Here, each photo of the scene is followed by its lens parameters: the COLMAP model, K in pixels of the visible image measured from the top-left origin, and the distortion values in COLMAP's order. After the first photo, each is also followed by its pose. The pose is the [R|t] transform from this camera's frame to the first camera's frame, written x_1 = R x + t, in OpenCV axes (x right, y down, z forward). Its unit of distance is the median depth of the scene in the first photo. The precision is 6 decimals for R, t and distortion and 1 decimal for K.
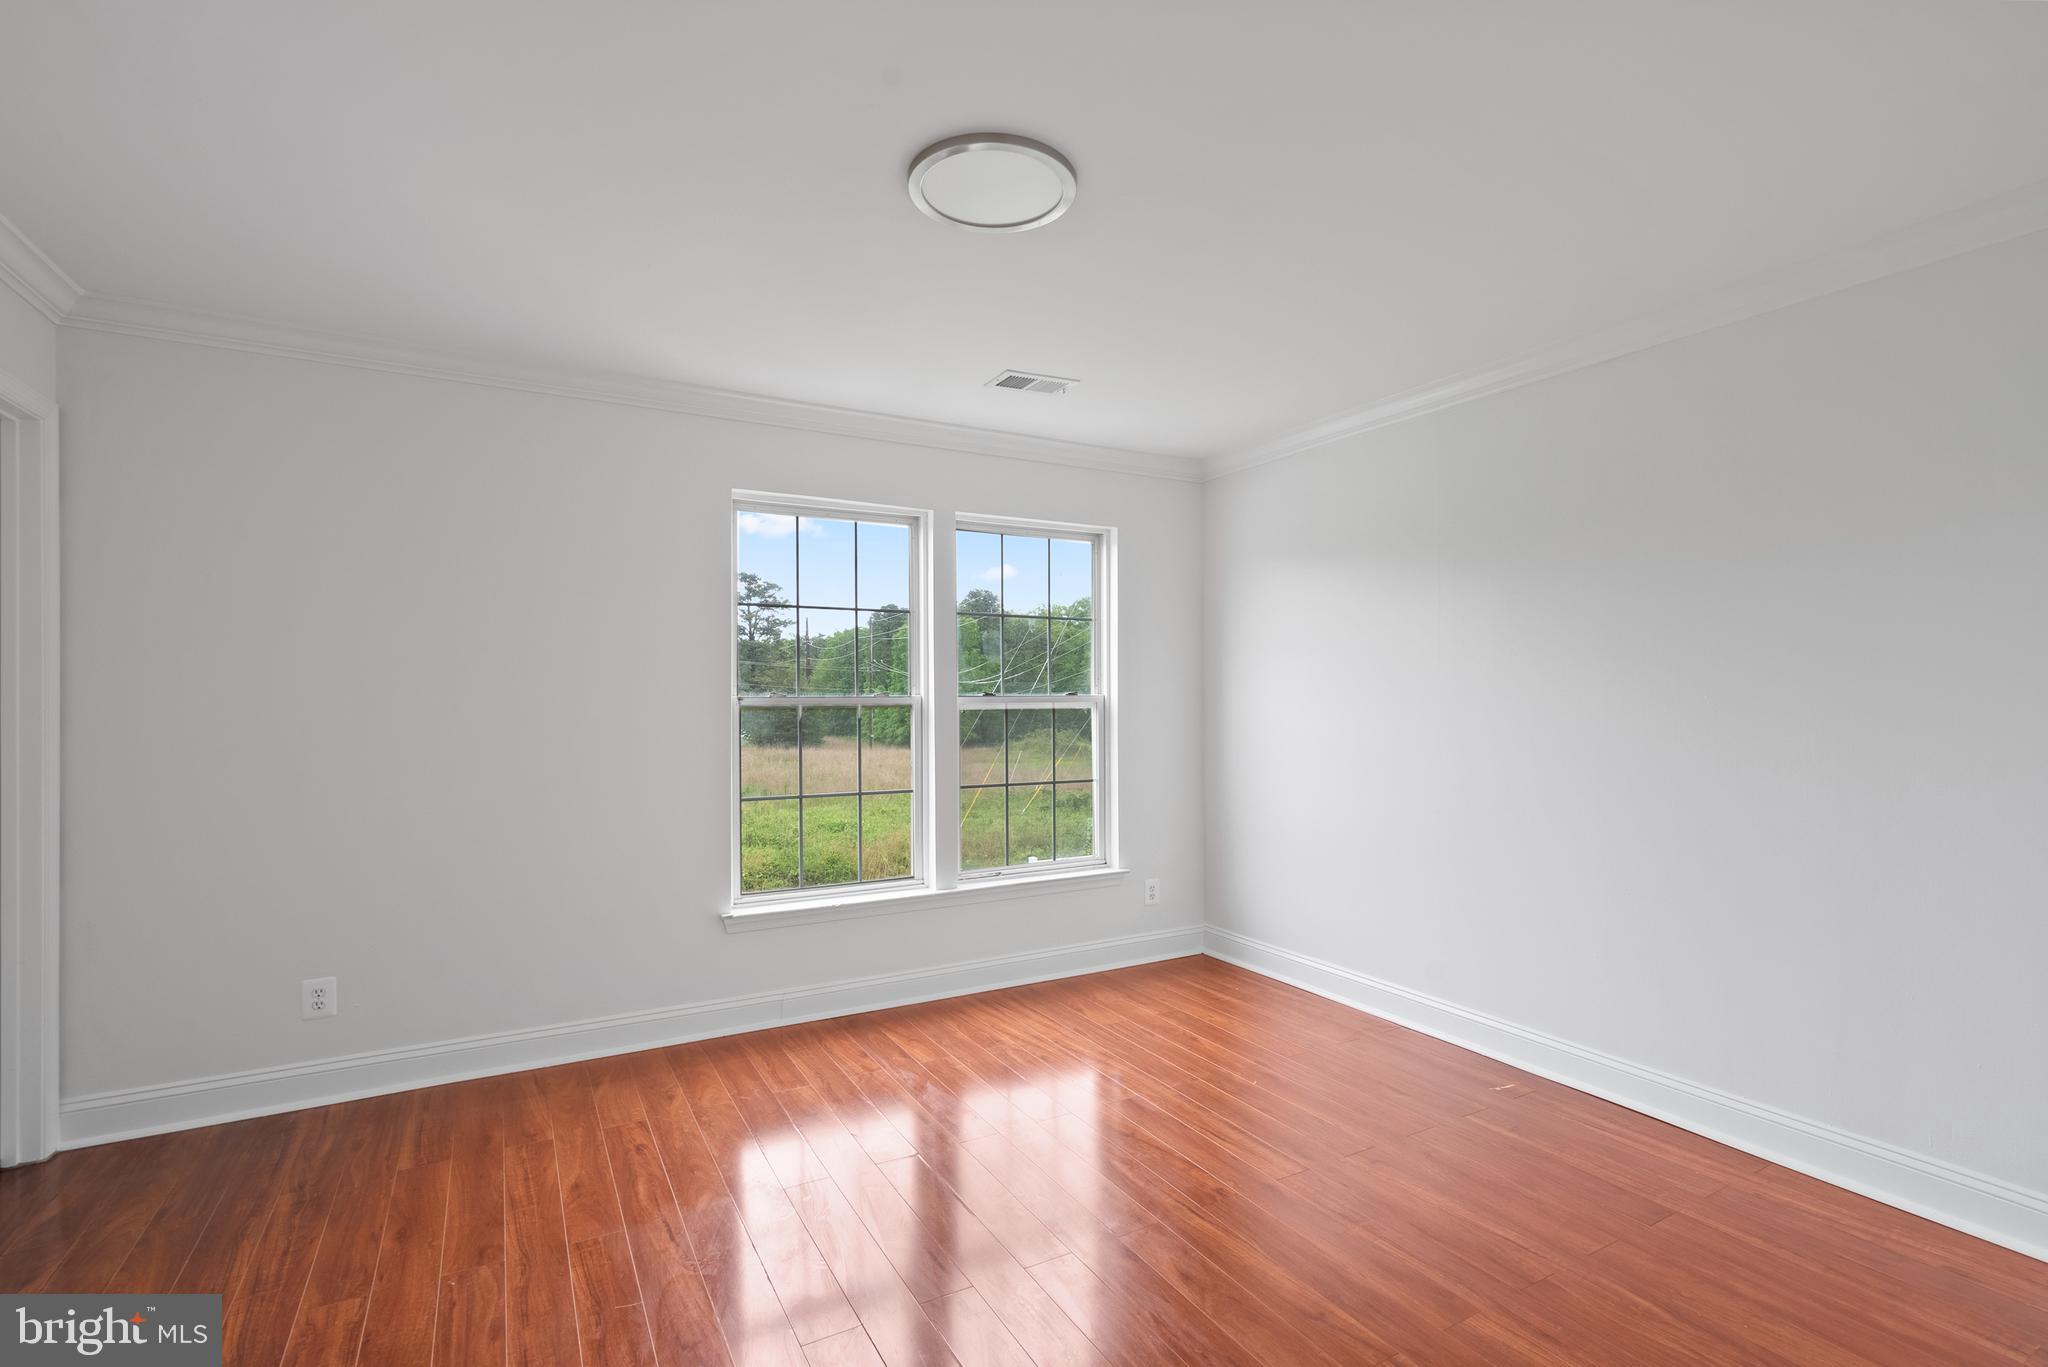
lens RADIAL K [[927.3, 0, 1024.0], [0, 927.3, 683.5], [0, 0, 1]] dist [-0.001318, 0.000103]
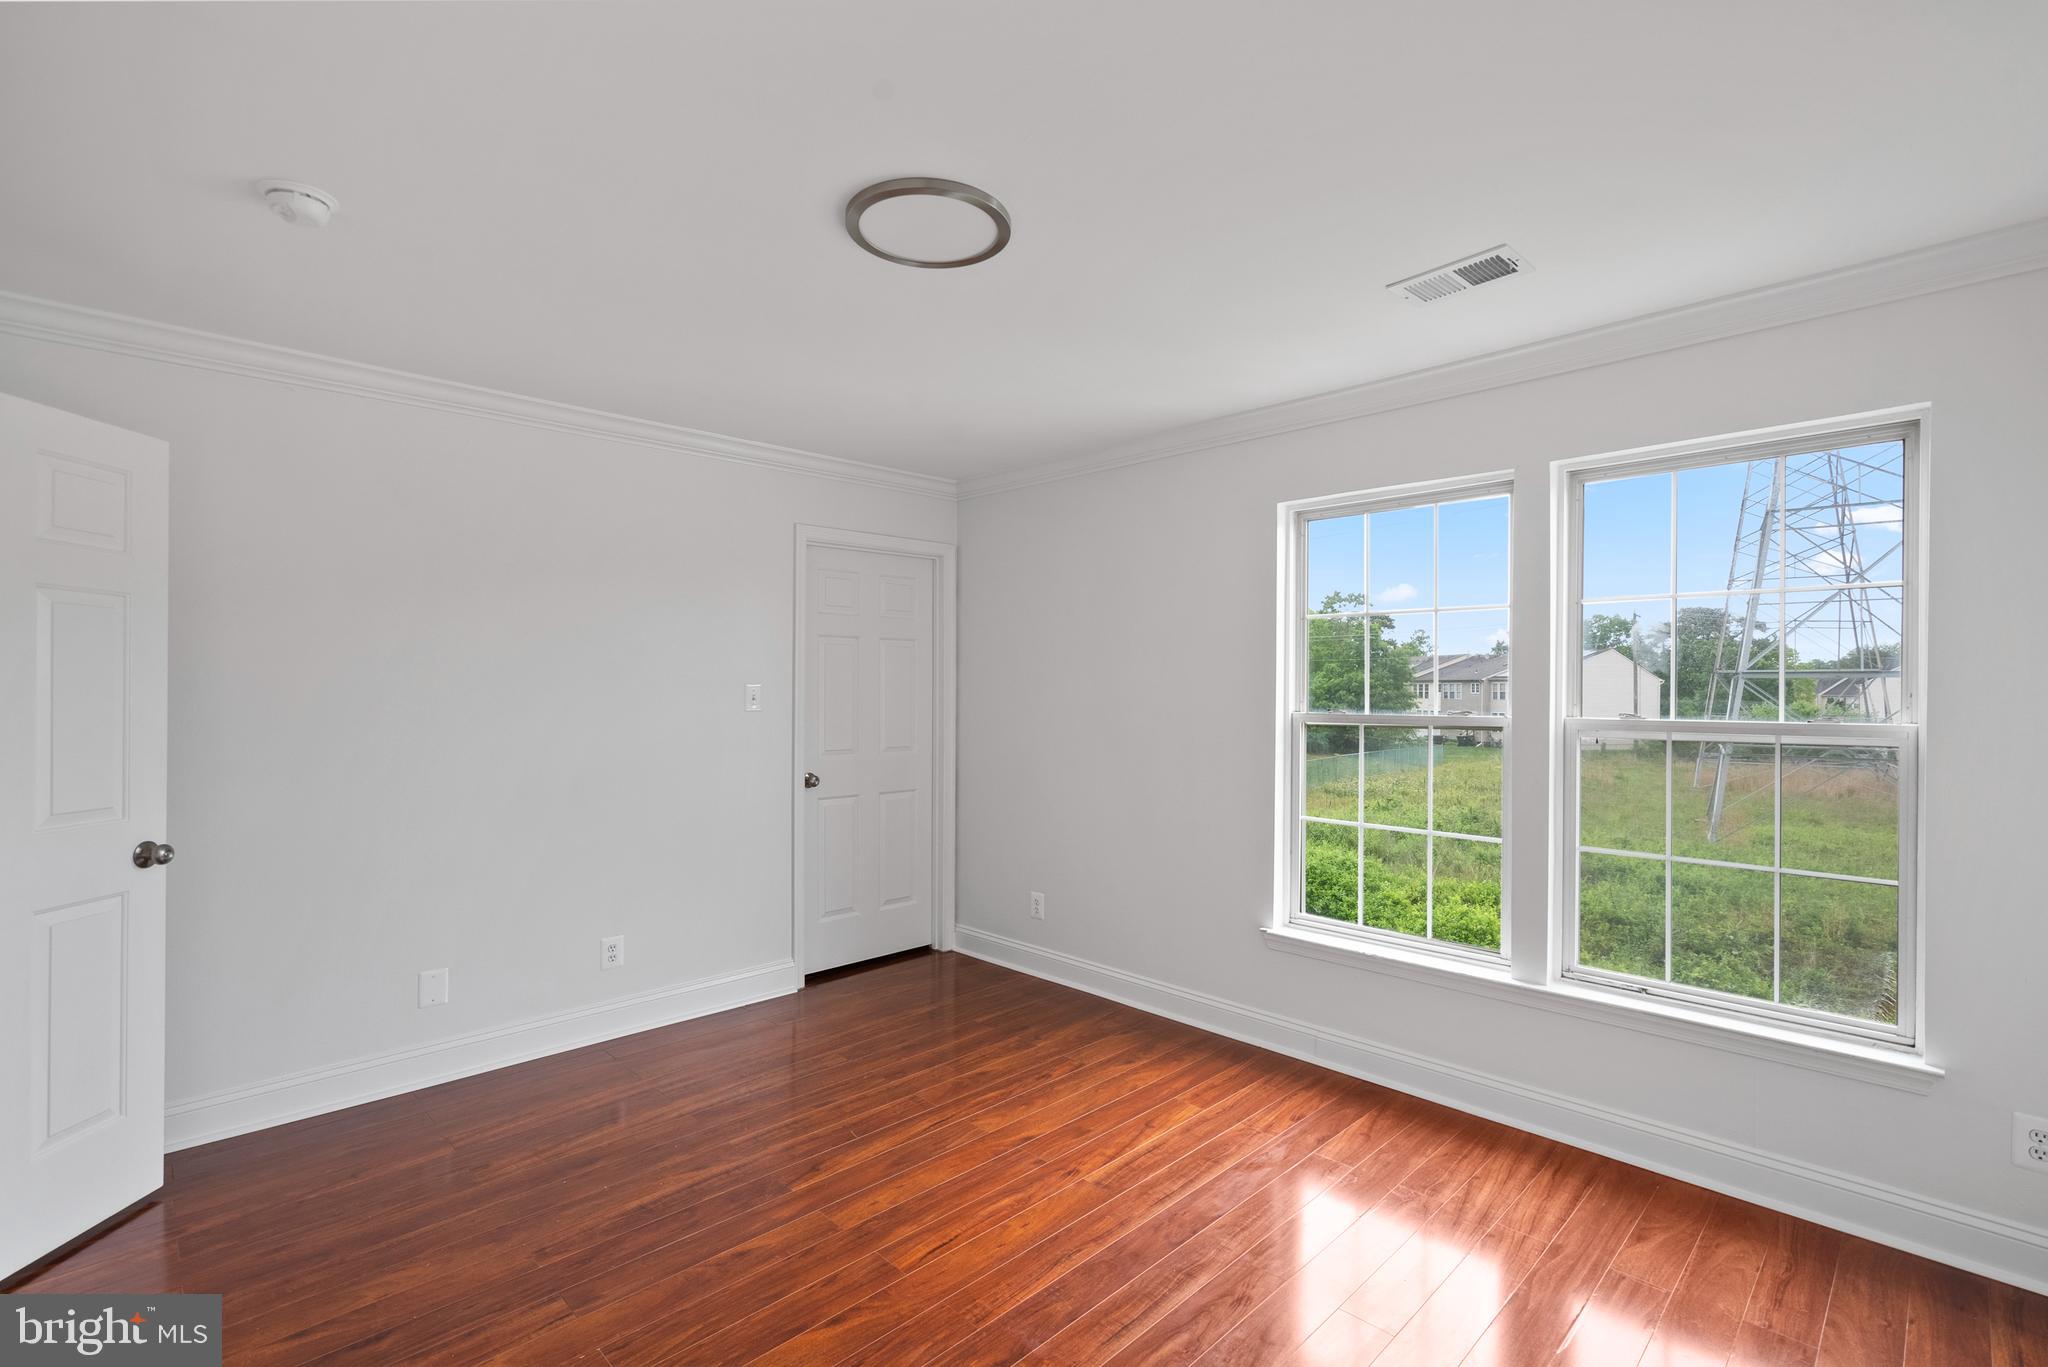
lens RADIAL K [[927.3, 0, 1024.0], [0, 927.3, 683.5], [0, 0, 1]] dist [-0.001318, 0.000103]
pose [[0.265152, -0.003999, -0.964198, 0.656656], [0.011593, 0.999932, -0.000960, -0.021654], [0.964137, -0.010923, 0.265181, 0.544709]]
